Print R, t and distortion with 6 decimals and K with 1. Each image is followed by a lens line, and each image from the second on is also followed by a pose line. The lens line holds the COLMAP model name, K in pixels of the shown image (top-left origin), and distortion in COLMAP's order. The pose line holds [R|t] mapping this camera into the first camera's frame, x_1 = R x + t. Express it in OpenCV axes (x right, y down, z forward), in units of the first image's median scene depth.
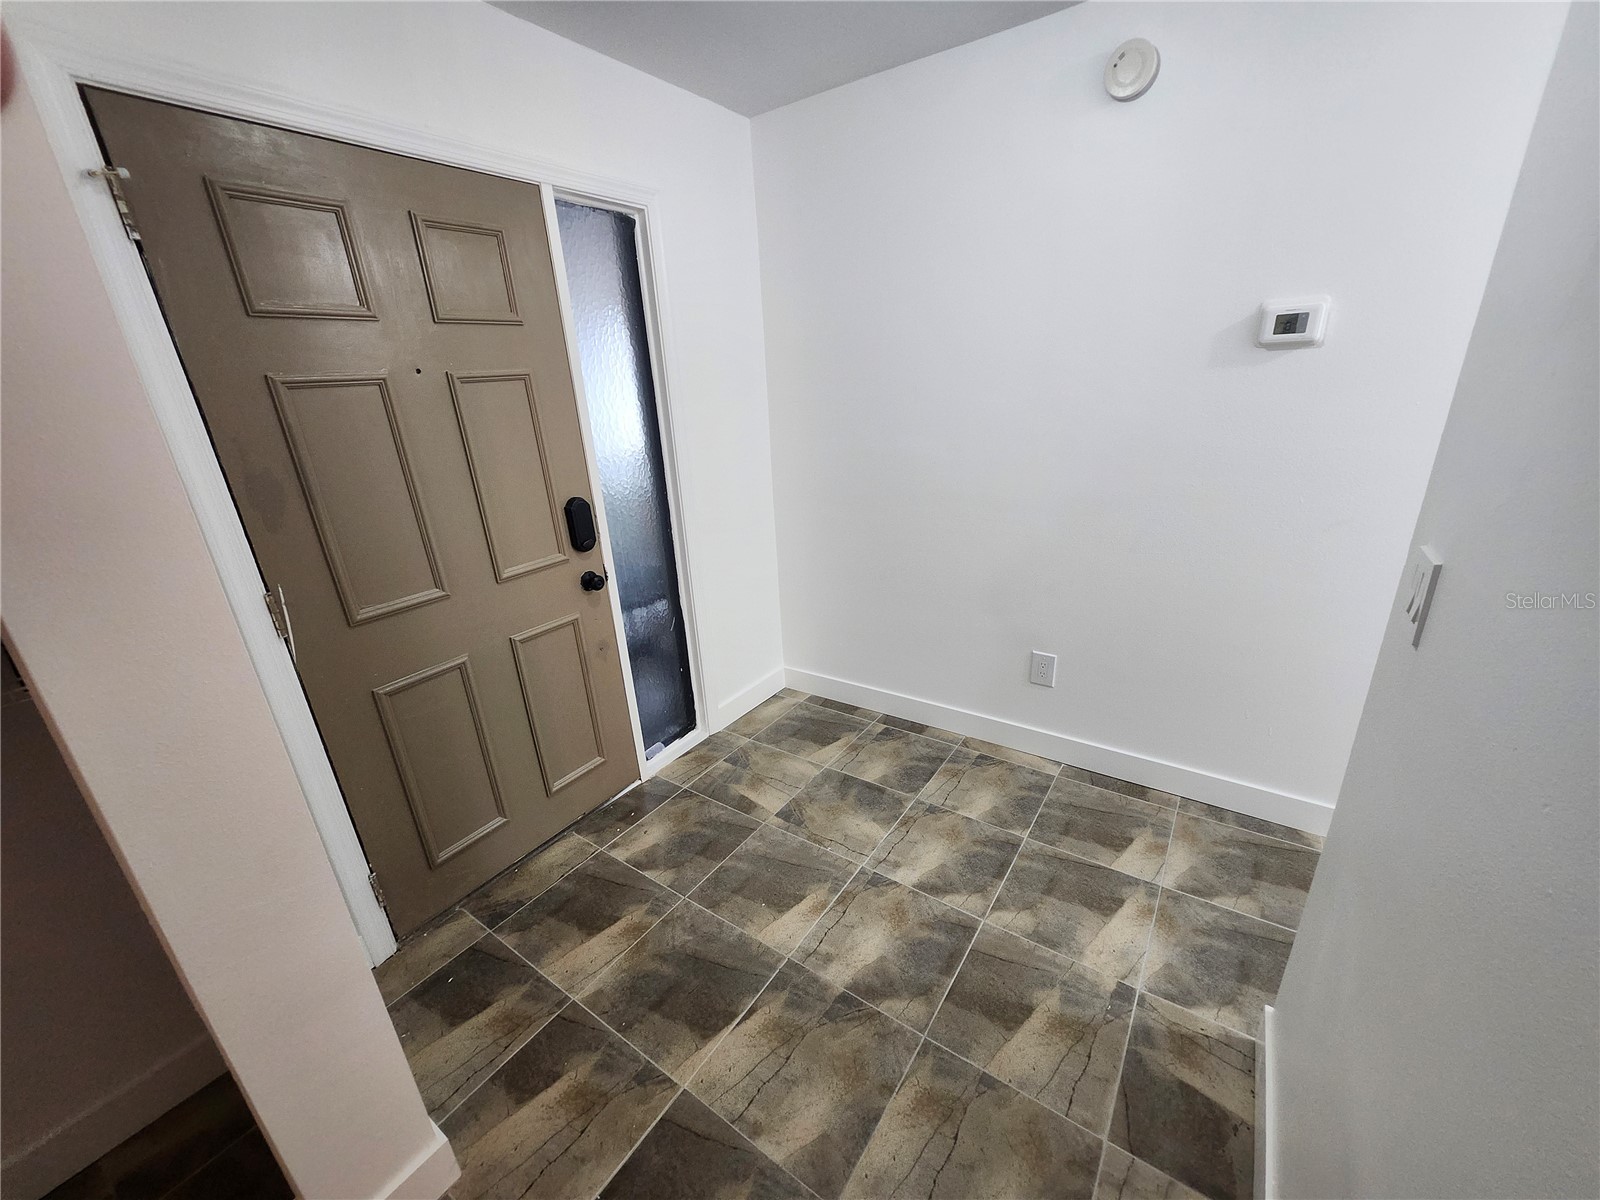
lens RADIAL K [[628.6, 0, 806.7], [0, 628.6, 604.0], [0, 0, 1]] dist [-0.001783, 0.000814]
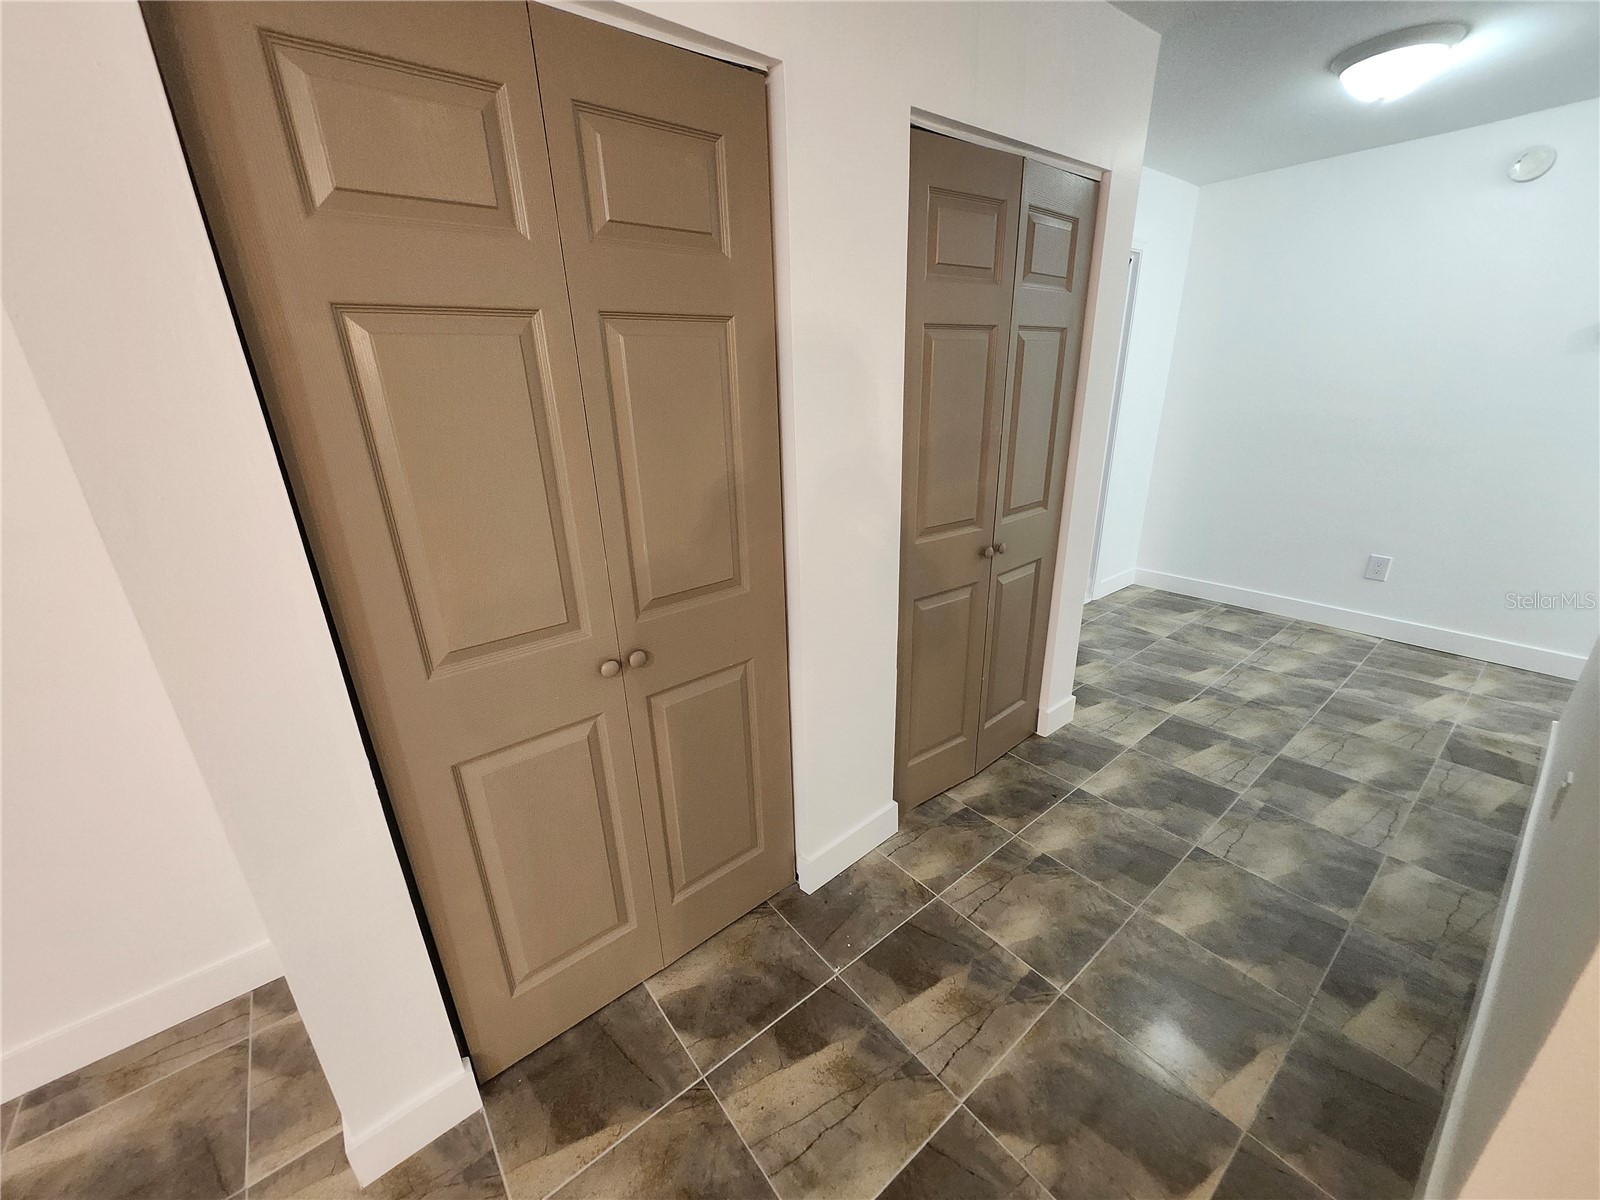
lens RADIAL K [[628.6, 0, 796.9], [0, 628.6, 603.4], [0, 0, 1]] dist [-0.001783, 0.000814]
pose [[0.957177, 0.121304, -0.262866, -0.622693], [-0.117987, 0.992608, 0.028429, 0.369387], [0.264371, 0.003803, 0.964413, -0.896657]]
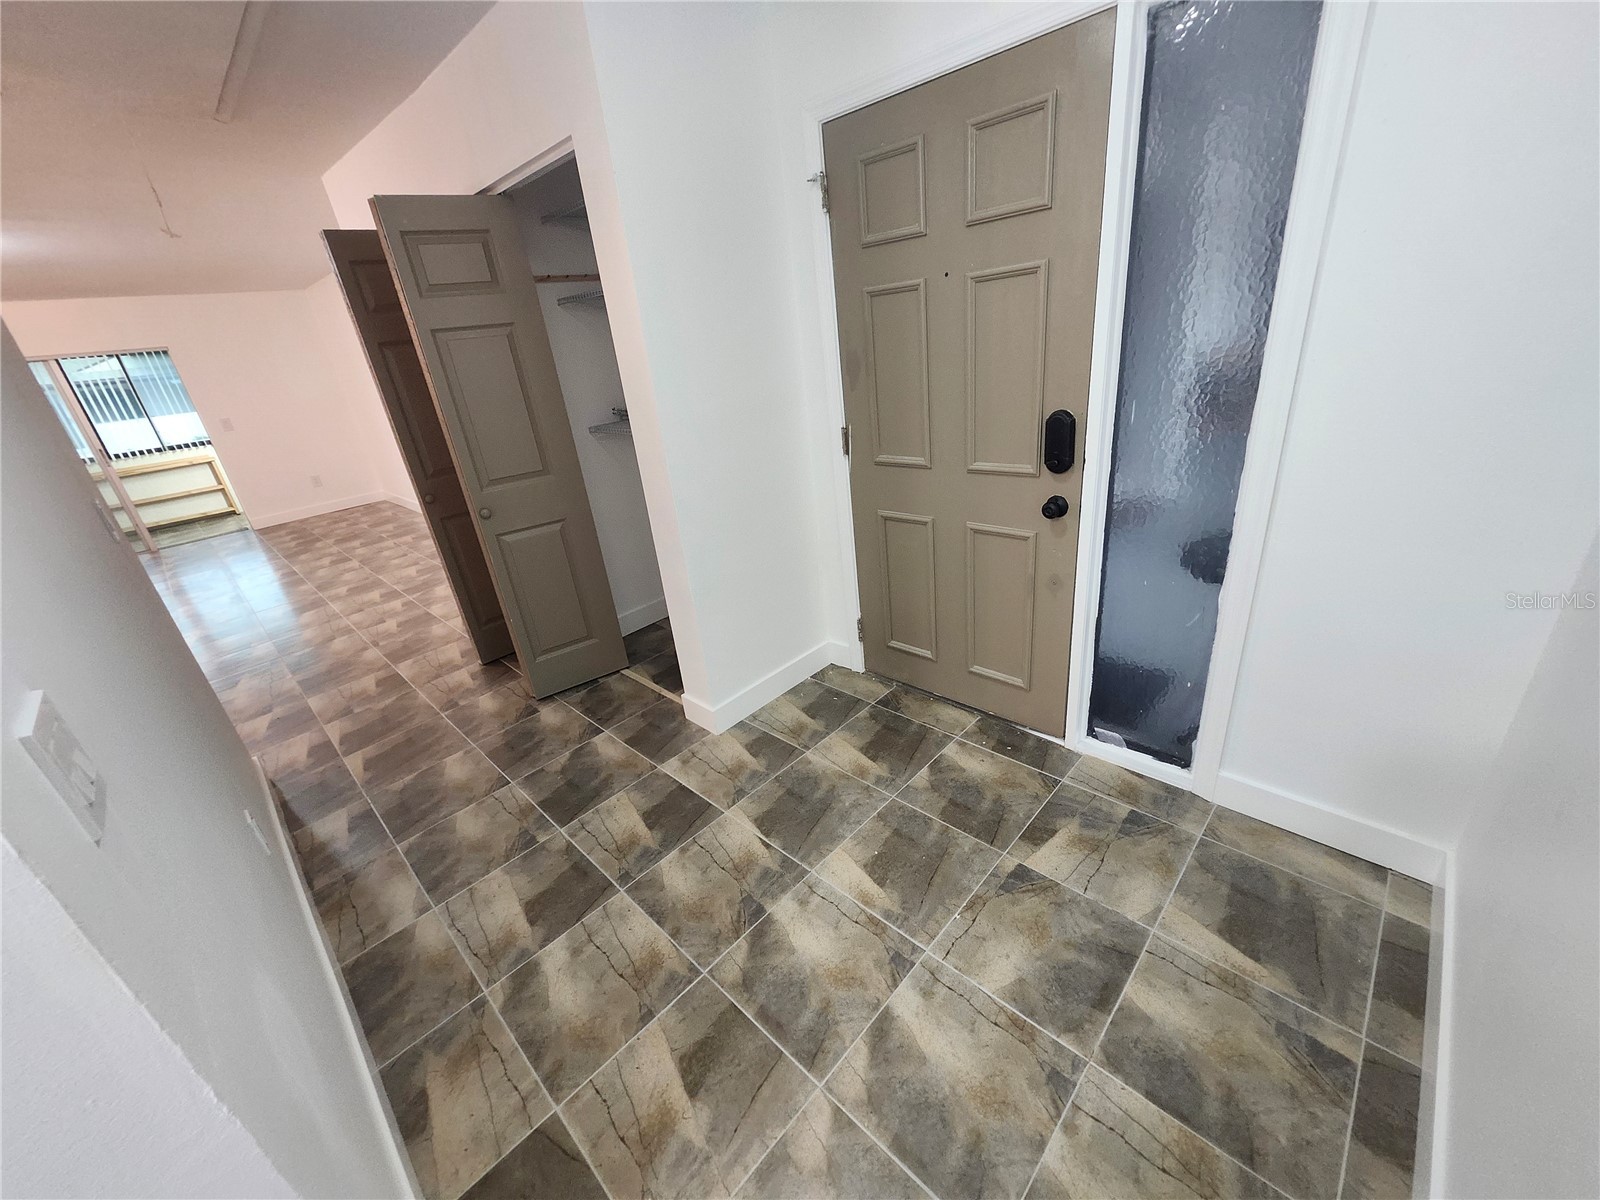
lens RADIAL K [[628.6, 0, 799.0], [0, 628.6, 601.4], [0, 0, 1]] dist [-0.001783, 0.000814]
pose [[-0.154895, 0.458976, -0.874842, 0.617715], [-0.230758, 0.844226, 0.483770, -0.299093], [0.960603, 0.276810, -0.024854, 0.775605]]
